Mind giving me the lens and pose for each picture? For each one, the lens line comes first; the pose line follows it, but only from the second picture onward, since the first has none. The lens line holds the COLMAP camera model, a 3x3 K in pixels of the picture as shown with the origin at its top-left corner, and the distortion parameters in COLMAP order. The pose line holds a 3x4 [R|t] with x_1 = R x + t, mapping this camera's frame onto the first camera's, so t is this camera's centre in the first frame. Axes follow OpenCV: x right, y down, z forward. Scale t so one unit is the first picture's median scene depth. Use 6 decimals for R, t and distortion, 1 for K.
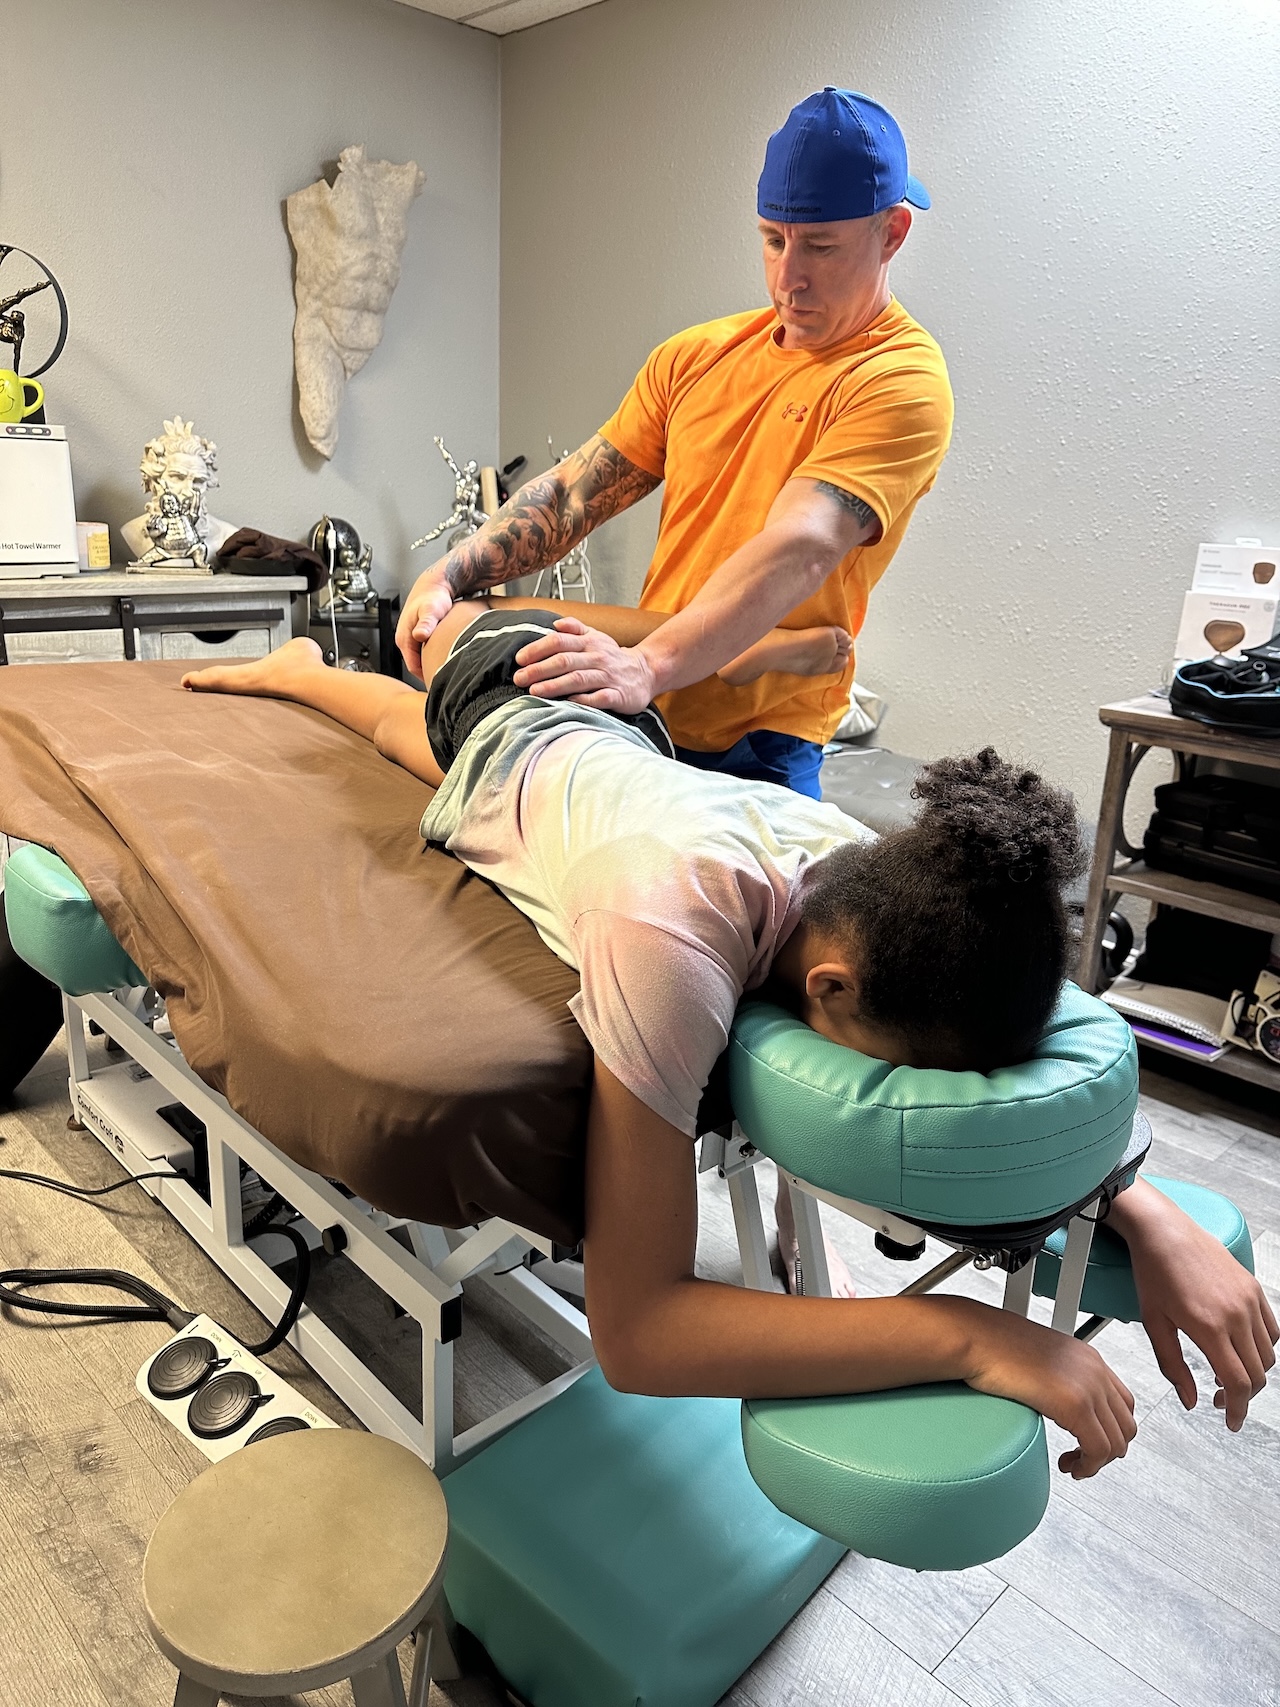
lens RADIAL K [[1236.0, 0, 640.0], [0, 1236.0, 853.5], [0, 0, 1]] dist [0.061652, -0.107101]
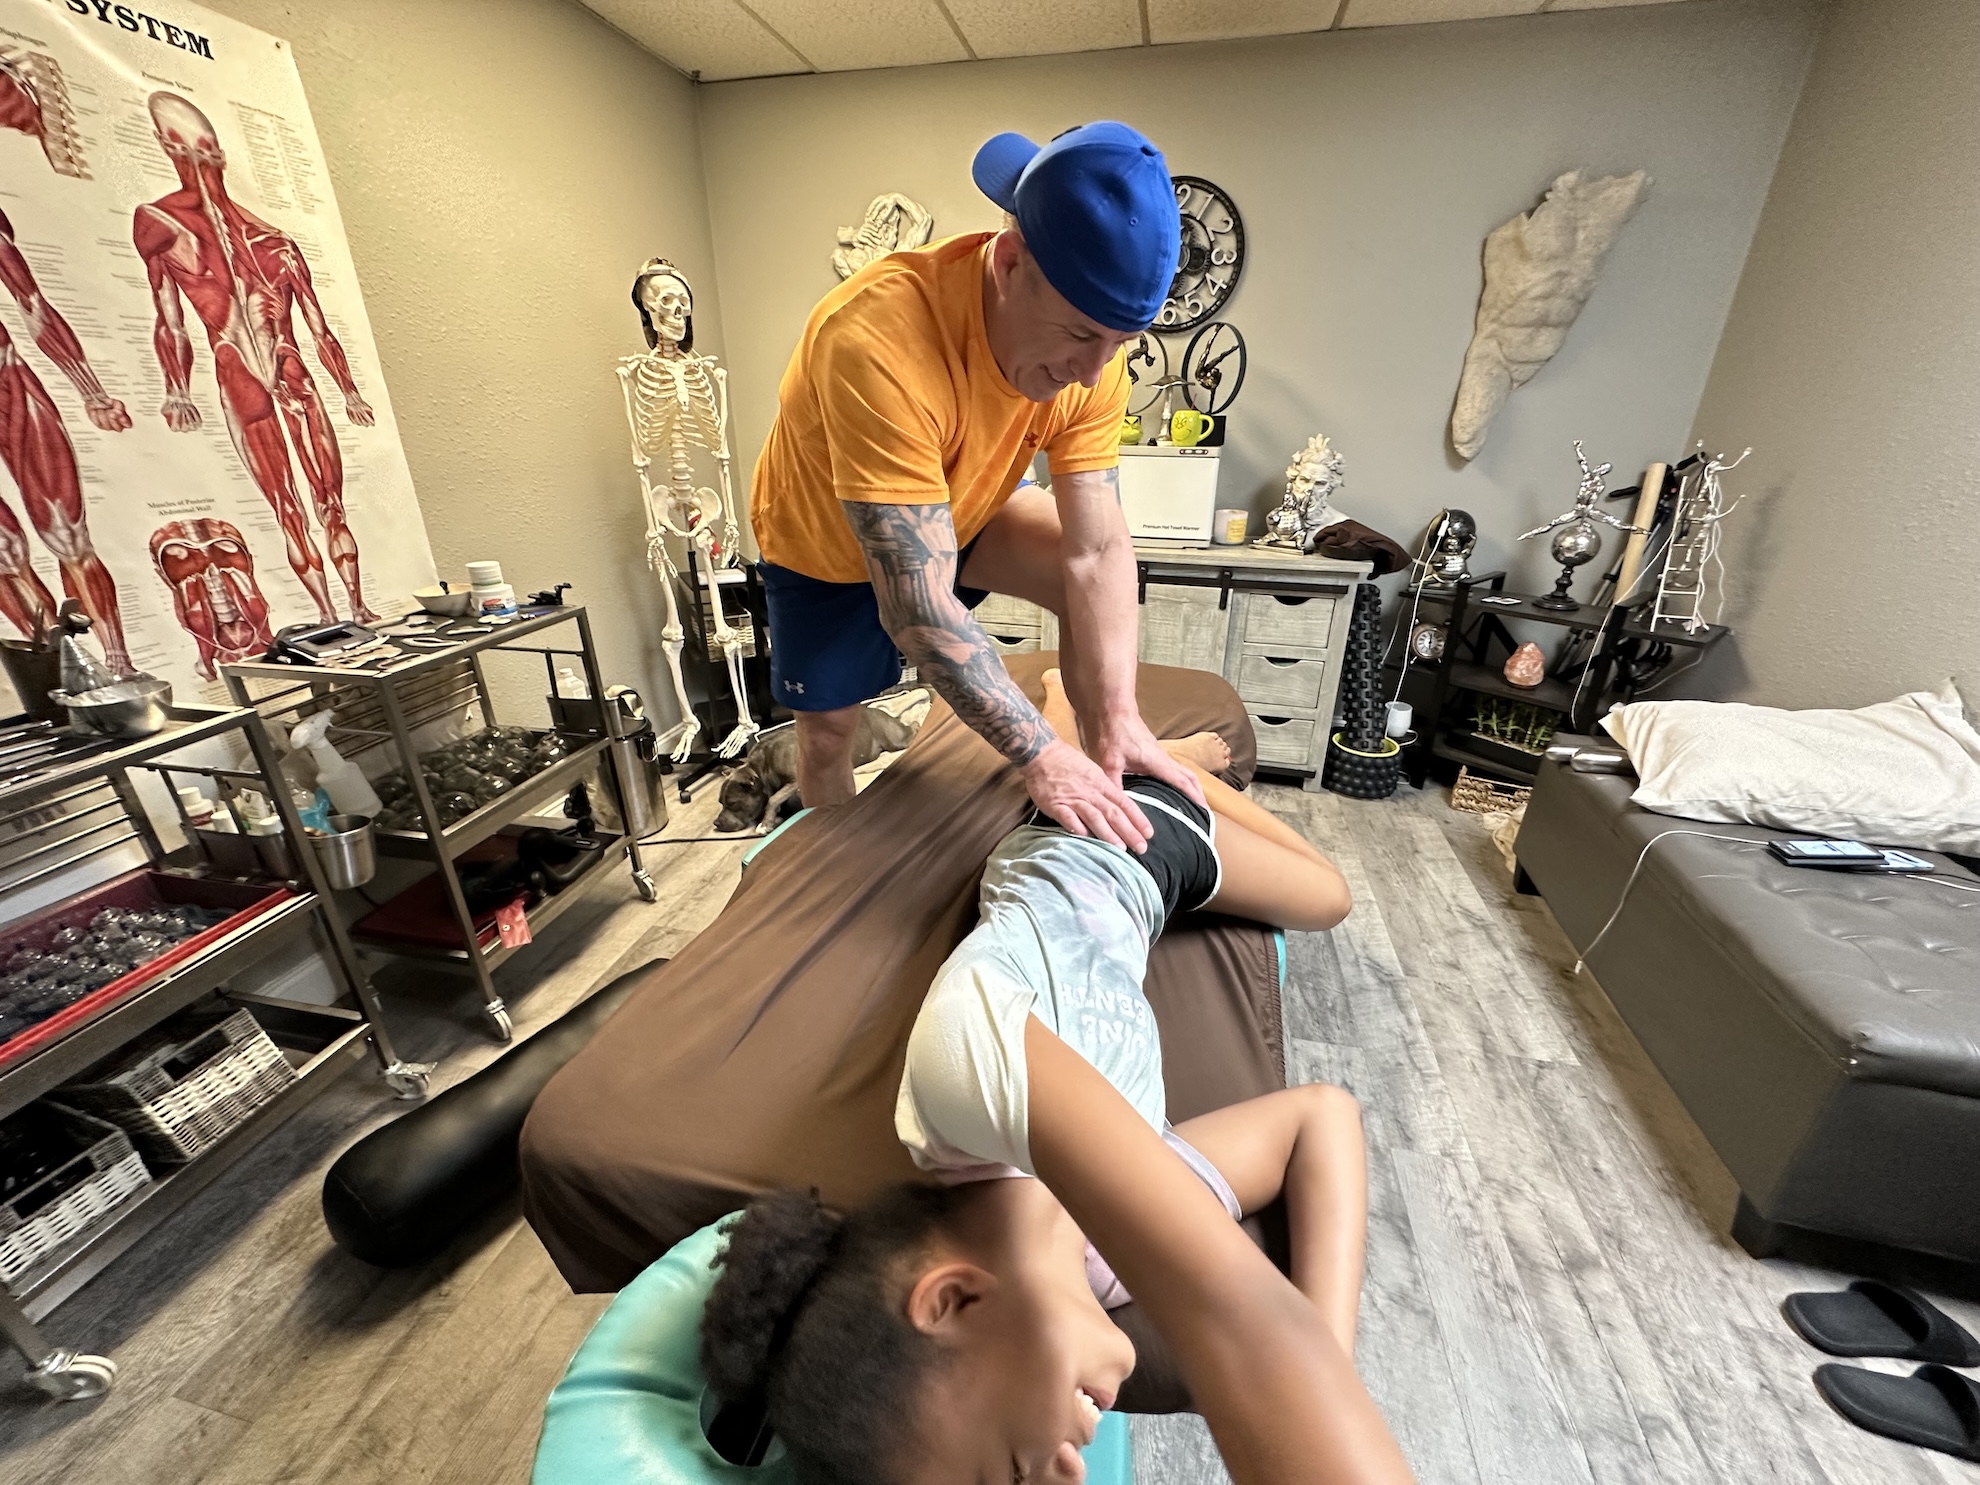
lens RADIAL K [[789.3, 0, 990.0], [0, 789.3, 742.5], [0, 0, 1]] dist [0.000206, -0.000173]
pose [[0.548540, 0.292295, -0.783369, 0.178541], [-0.222859, 0.954124, 0.199955, -0.111199], [0.805877, 0.064898, 0.588516, 0.208804]]
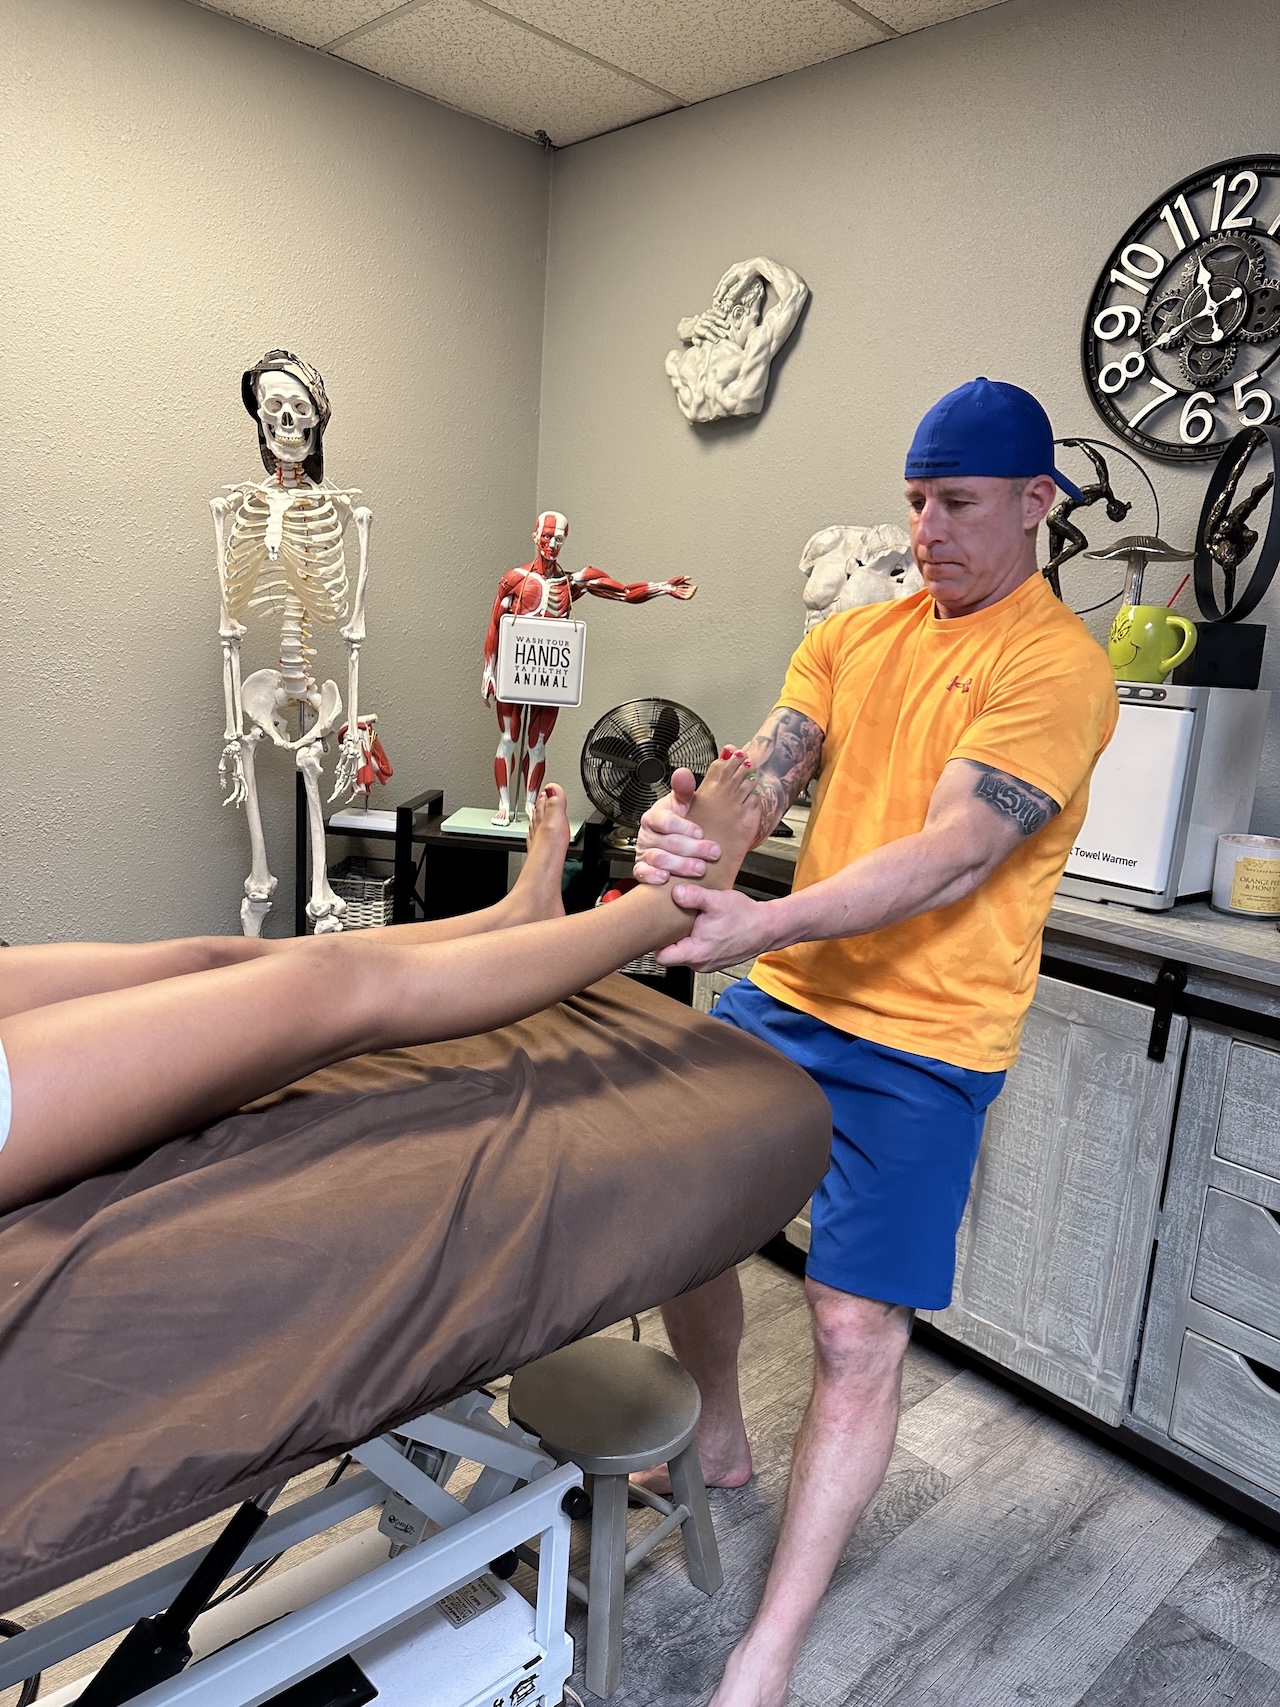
lens RADIAL K [[1236.0, 0, 640.0], [0, 1236.0, 853.5], [0, 0, 1]] dist [0.061652, -0.107101]
pose [[0.001704, 0.145620, -0.989339, 0.141416], [-0.352951, 0.925756, 0.135654, -0.204317], [0.935640, 0.348957, 0.052974, 0.594524]]
